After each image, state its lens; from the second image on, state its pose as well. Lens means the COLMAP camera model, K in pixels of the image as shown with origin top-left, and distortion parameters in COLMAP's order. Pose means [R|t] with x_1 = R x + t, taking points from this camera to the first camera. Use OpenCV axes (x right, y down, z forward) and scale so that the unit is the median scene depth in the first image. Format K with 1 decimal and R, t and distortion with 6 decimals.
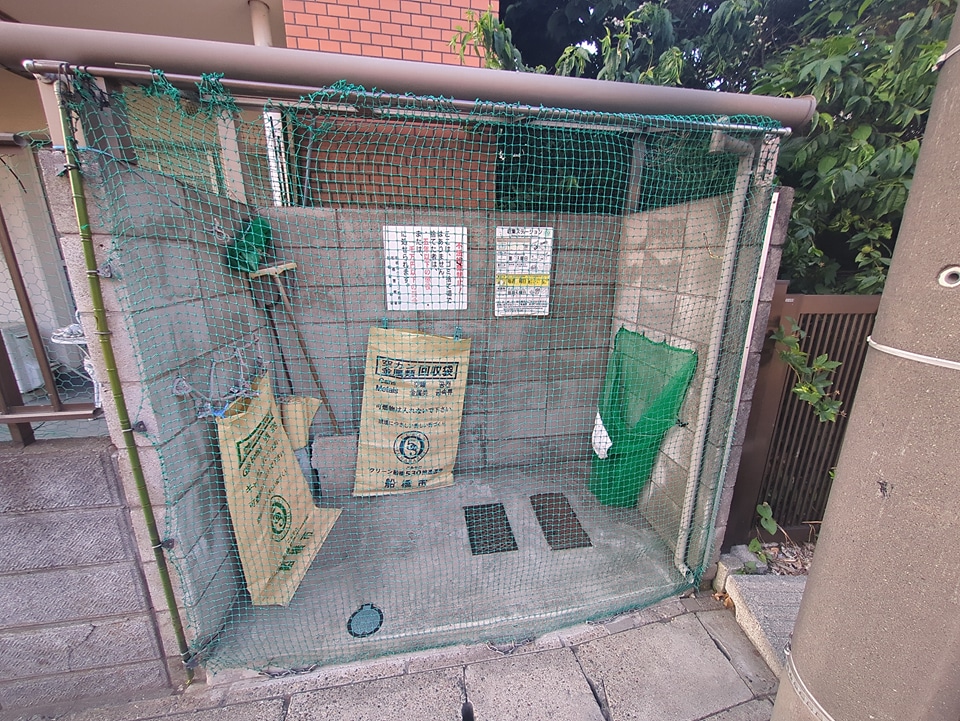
lens RADIAL K [[380.2, 0, 481.4], [0, 380.2, 363.3], [0, 0, 1]] dist [0.000987, 0.000408]
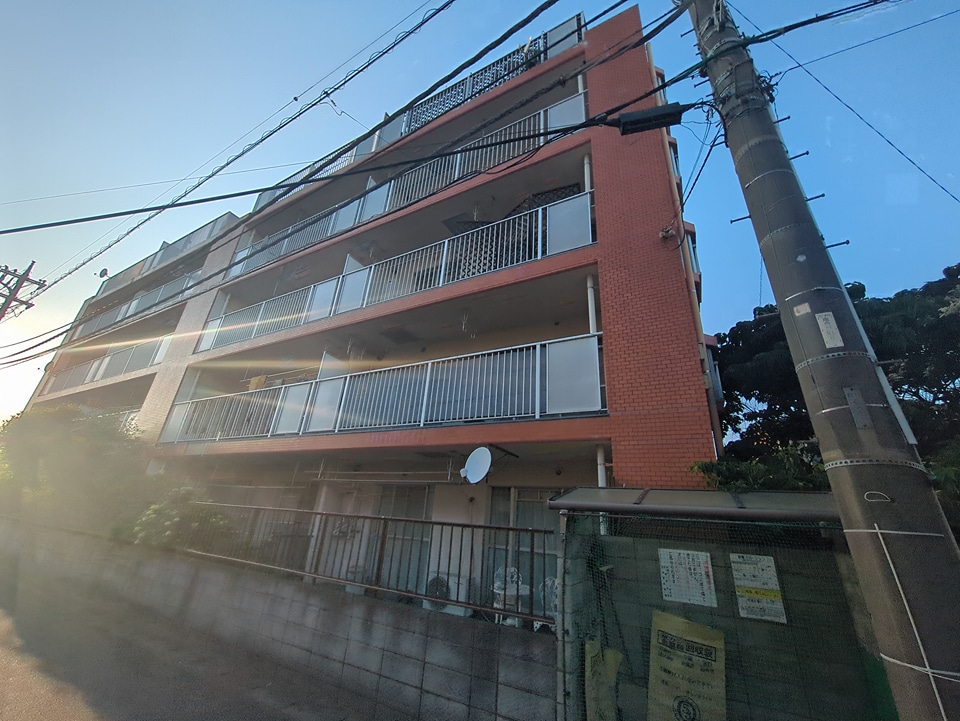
lens RADIAL K [[380.2, 0, 482.4], [0, 380.2, 360.9], [0, 0, 1]] dist [0.000987, 0.000408]
pose [[0.787205, -0.197801, -0.584109, 0.327632], [-0.218976, 0.795788, -0.564599, 0.152240], [0.576505, 0.572361, 0.583134, -1.093682]]
